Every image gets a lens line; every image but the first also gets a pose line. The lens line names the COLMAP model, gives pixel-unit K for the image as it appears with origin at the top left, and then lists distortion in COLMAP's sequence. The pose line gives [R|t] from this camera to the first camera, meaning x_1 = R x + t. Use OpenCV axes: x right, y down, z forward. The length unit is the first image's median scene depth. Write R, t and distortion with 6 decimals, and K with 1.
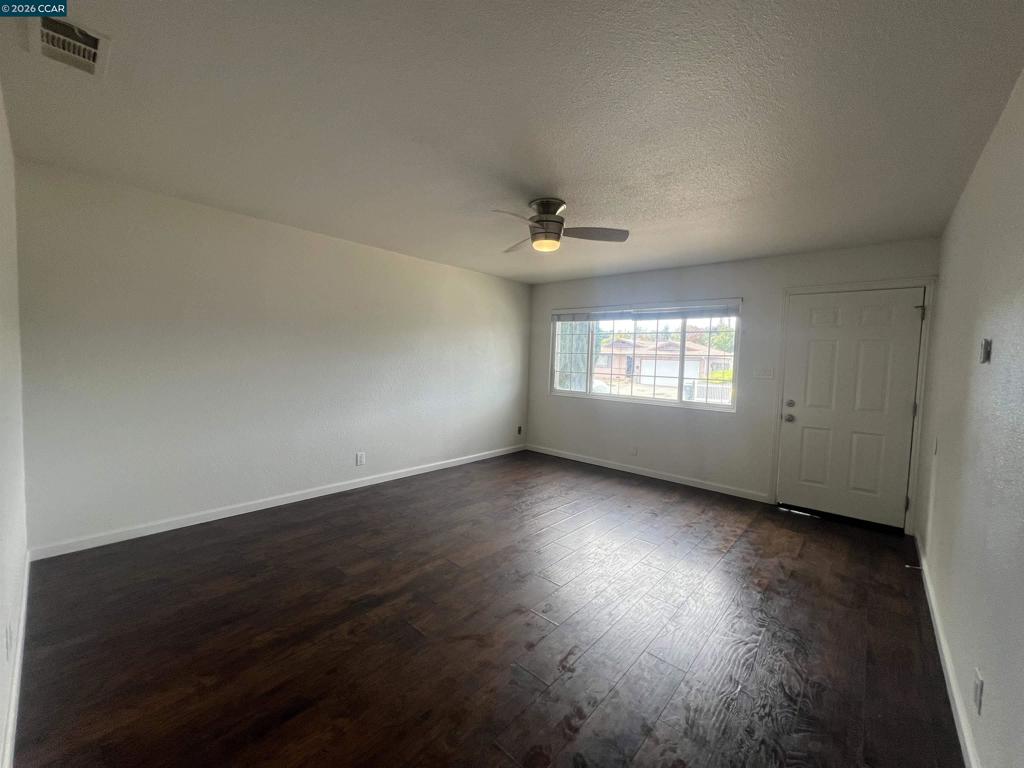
lens RADIAL K [[410.6, 0, 507.8], [0, 410.6, 382.9], [0, 0, 1]] dist [-0.000662, 0.001232]
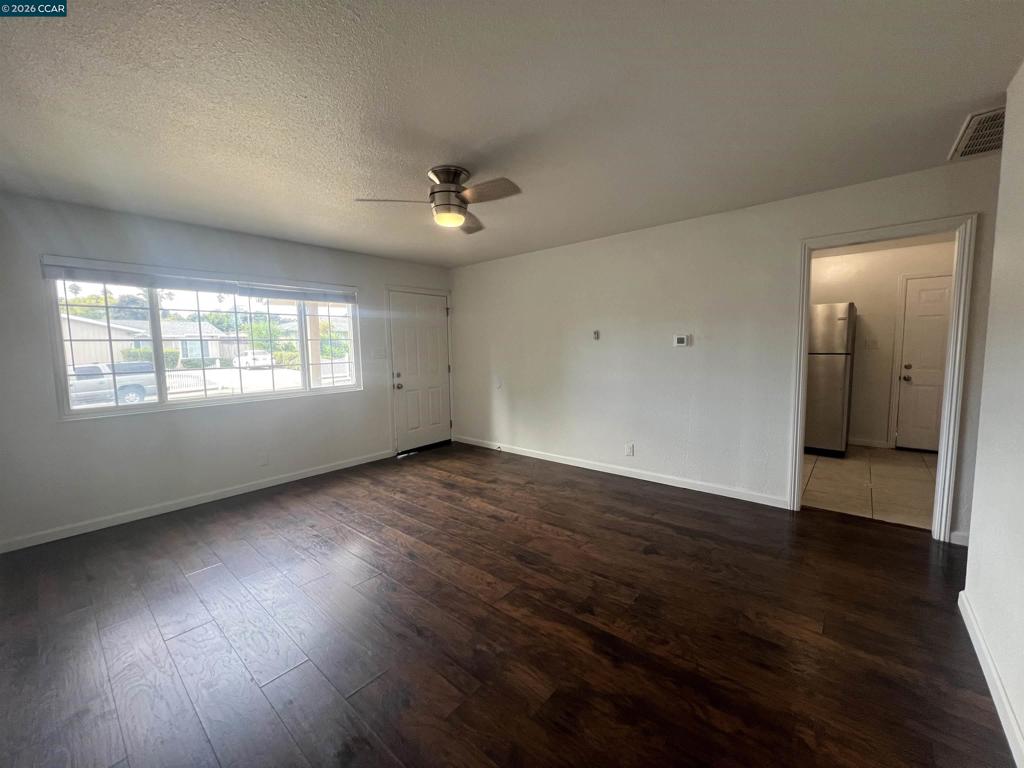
lens RADIAL K [[410.6, 0, 509.9], [0, 410.6, 381.7], [0, 0, 1]] dist [-0.000662, 0.001232]
pose [[-0.025166, -0.120746, 0.992364, -0.607121], [0.078352, 0.989387, 0.122371, -0.059337], [-0.996608, 0.080833, -0.015439, 0.651587]]
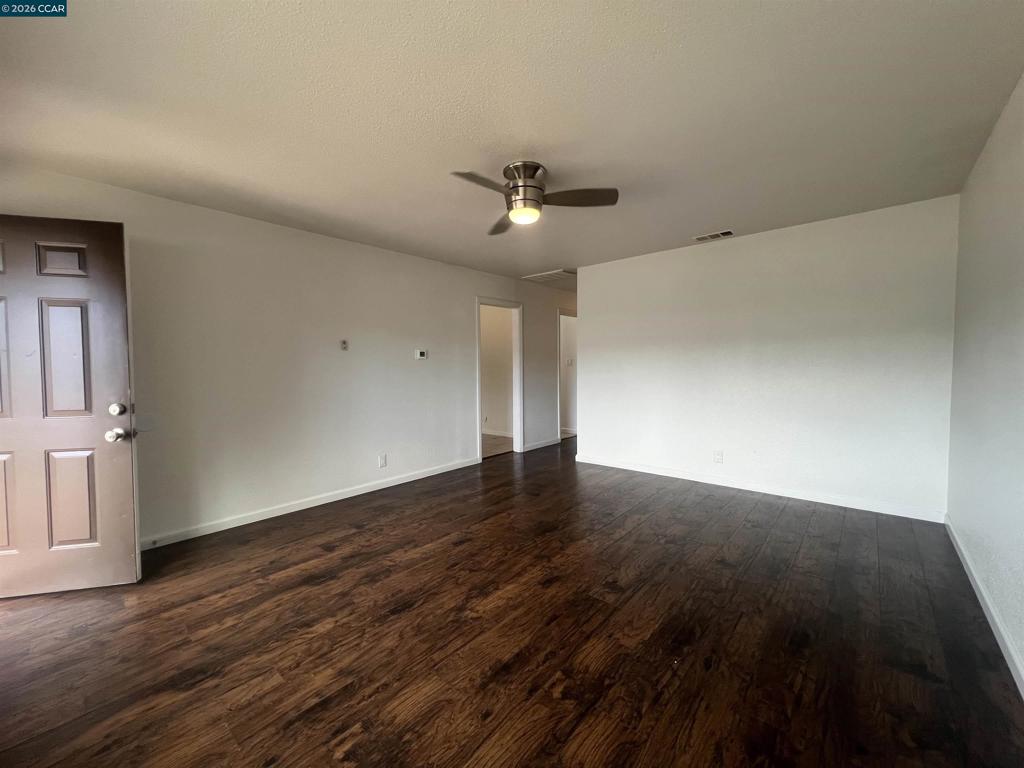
lens RADIAL K [[410.6, 0, 506.8], [0, 410.6, 379.5], [0, 0, 1]] dist [-0.000662, 0.001232]
pose [[-0.999753, -0.022147, -0.002012, 0.083461], [-0.022237, 0.994730, 0.100092, -0.055625], [-0.000215, 0.100112, -0.994976, 1.368572]]
